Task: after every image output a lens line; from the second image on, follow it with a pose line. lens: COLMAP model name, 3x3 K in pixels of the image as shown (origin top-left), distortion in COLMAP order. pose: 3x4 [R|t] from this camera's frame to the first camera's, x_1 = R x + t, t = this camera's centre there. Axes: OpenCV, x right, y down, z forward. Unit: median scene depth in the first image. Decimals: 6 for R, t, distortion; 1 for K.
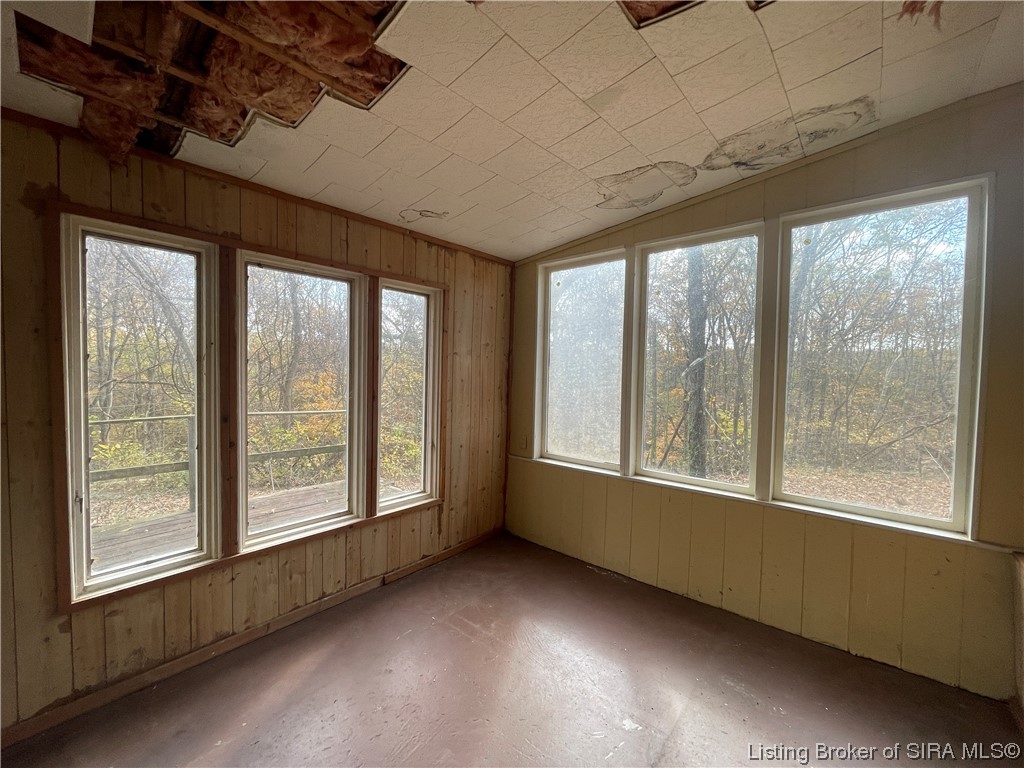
lens RADIAL K [[412.7, 0, 506.3], [0, 412.7, 384.9], [0, 0, 1]] dist [0.000592, 0.000032]
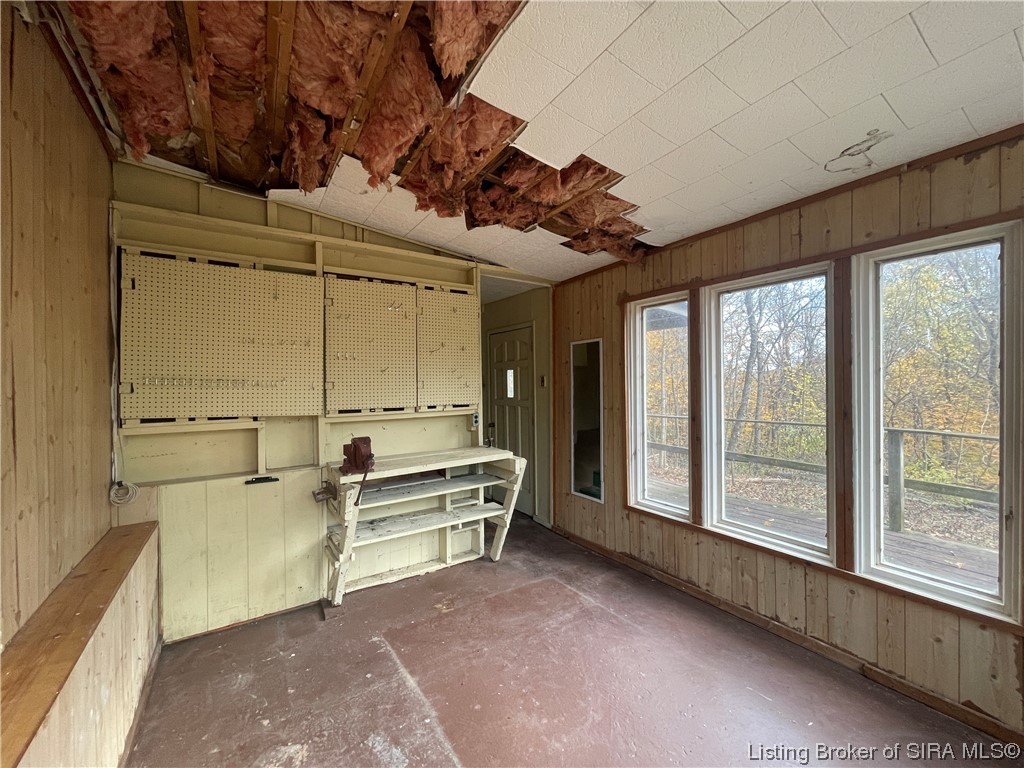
lens RADIAL K [[412.7, 0, 506.3], [0, 412.7, 384.9], [0, 0, 1]] dist [0.000592, 0.000032]
pose [[-0.267614, -0.007470, -0.963497, 0.631499], [-0.026319, 0.999654, -0.000440, -0.007383], [0.963167, 0.025240, -0.267718, 0.640024]]
